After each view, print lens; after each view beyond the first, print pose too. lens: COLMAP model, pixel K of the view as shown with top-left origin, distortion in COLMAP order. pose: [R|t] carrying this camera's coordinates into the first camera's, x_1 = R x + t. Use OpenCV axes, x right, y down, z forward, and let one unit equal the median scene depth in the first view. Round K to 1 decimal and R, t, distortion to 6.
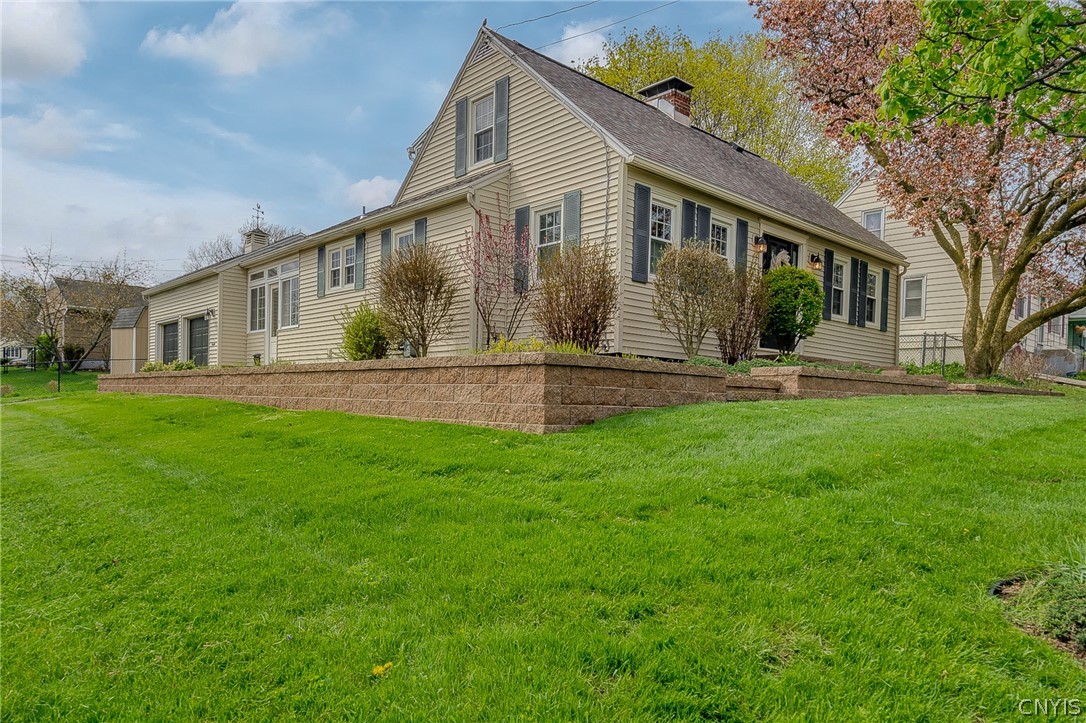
lens RADIAL K [[664.3, 0, 543.6], [0, 664.3, 390.8], [0, 0, 1]] dist [0.032906, -0.083449]
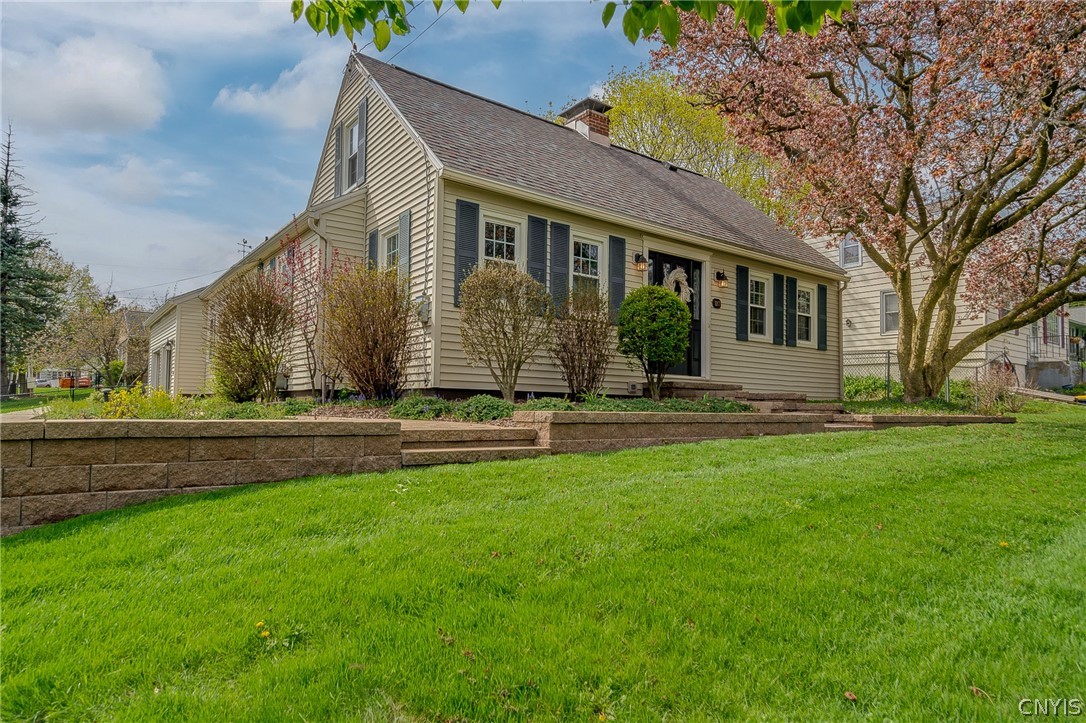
lens RADIAL K [[617.1, 0, 543.0], [0, 617.1, 361.5], [0, 0, 1]] dist [-0.001796, -0.000427]
pose [[0.997645, -0.017690, -0.066273, 0.209510], [0.013165, 0.997591, -0.068103, -0.022939], [0.067318, 0.067070, 0.995475, 0.129024]]
